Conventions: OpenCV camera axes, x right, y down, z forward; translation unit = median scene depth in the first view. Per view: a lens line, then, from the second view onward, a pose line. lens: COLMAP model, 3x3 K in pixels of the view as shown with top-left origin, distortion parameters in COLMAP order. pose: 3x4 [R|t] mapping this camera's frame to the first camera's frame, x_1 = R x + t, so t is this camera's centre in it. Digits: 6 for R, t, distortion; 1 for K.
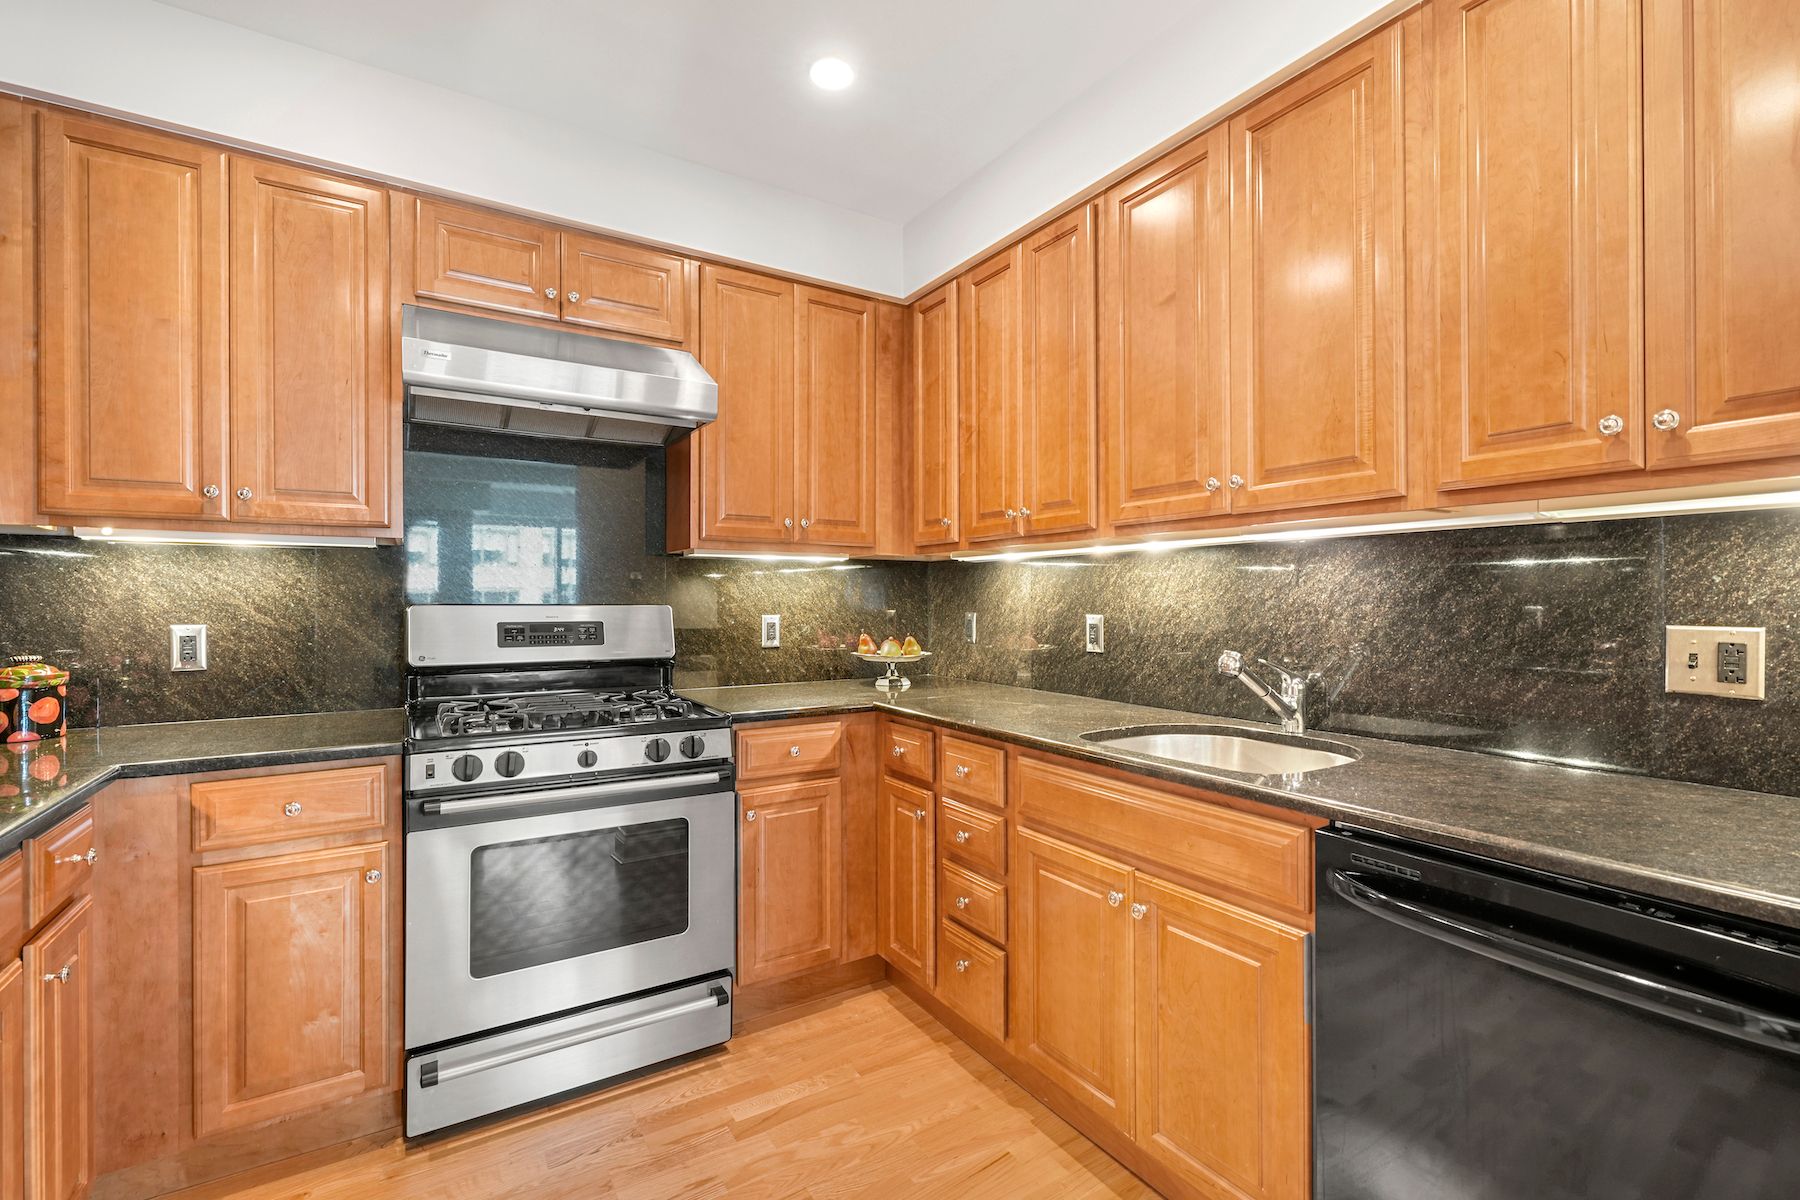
lens RADIAL K [[786.8, 0, 901.9], [0, 786.8, 602.6], [0, 0, 1]] dist [-0.000303, -0.000049]
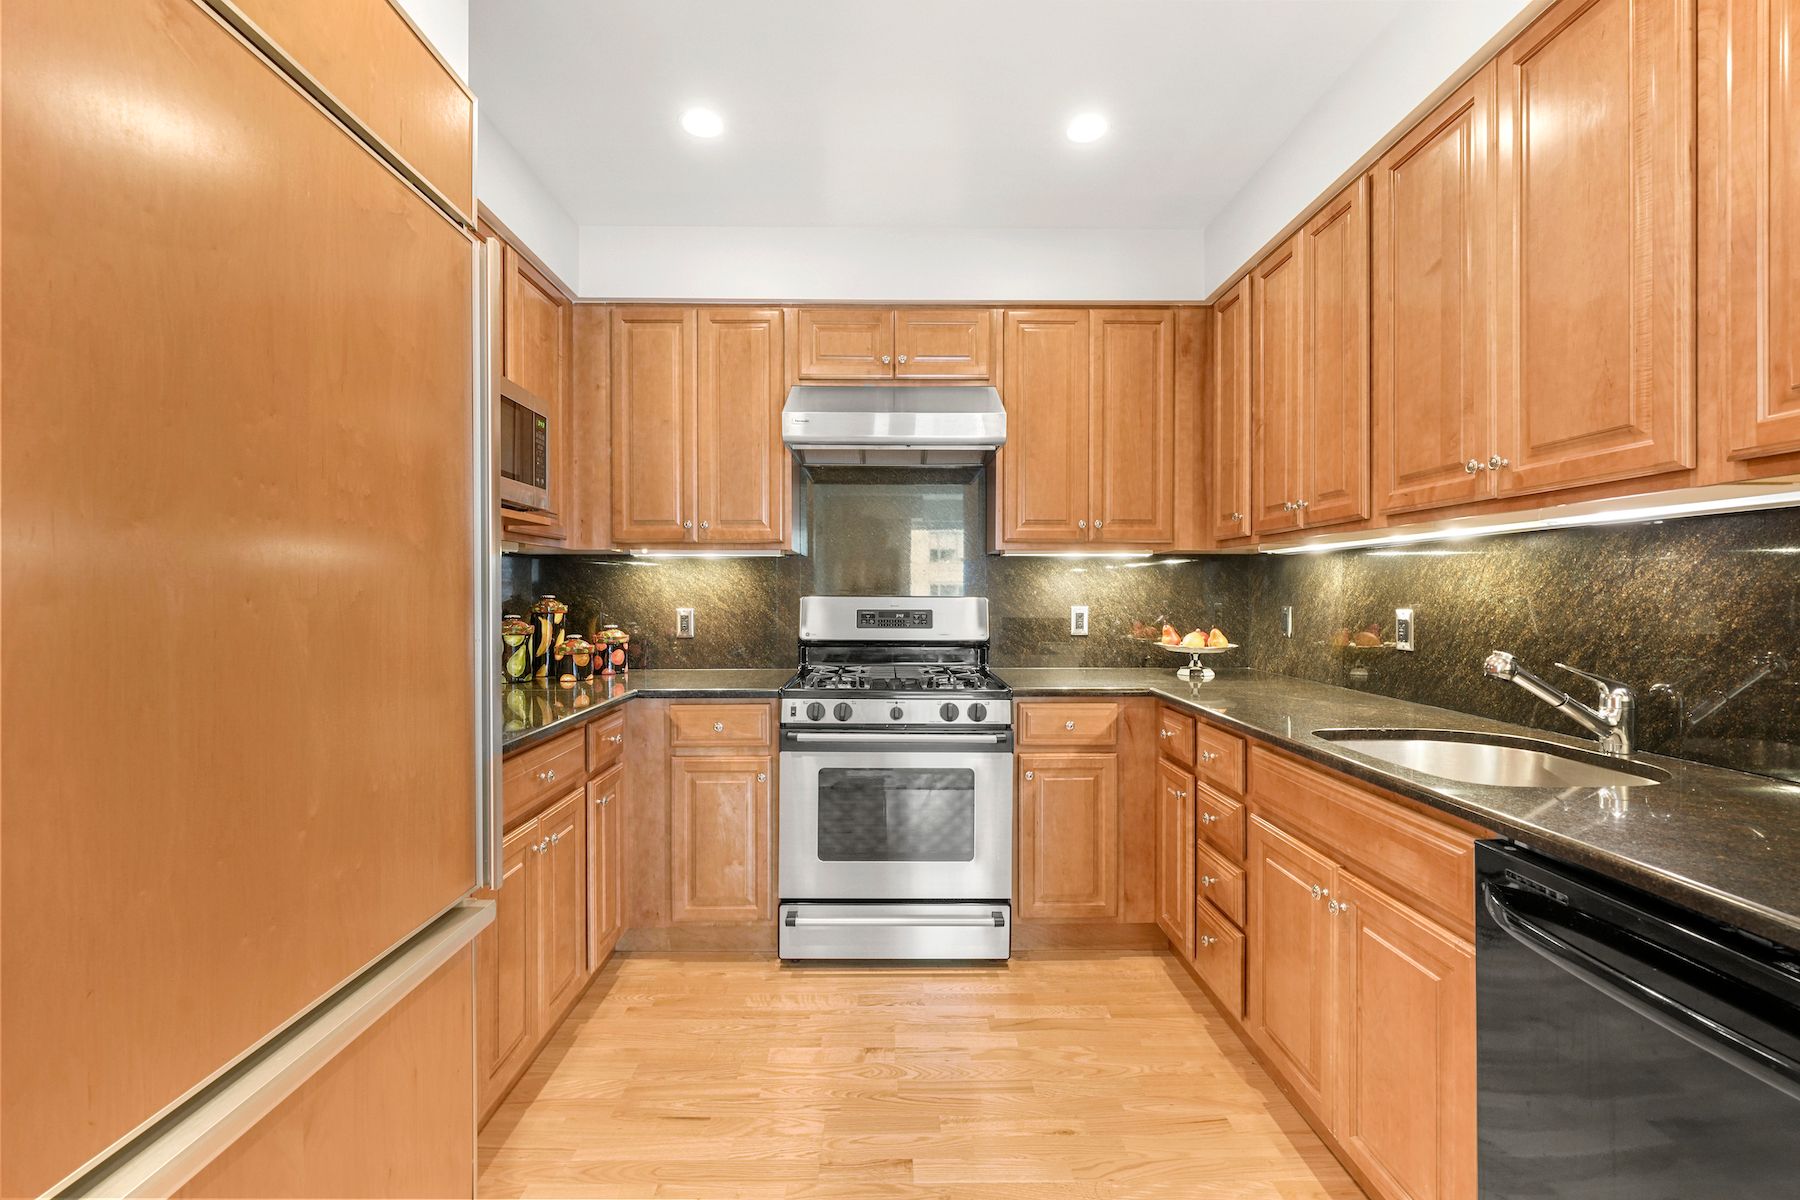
lens RADIAL K [[756.2, 0, 898.9], [0, 756.2, 600.5], [0, 0, 1]] dist [-0.000682, 0.000271]
pose [[0.855225, 0.006798, -0.518213, 0.260613], [-0.002661, 0.999958, 0.008726, -0.001900], [0.518251, -0.006083, 0.855207, -0.081659]]
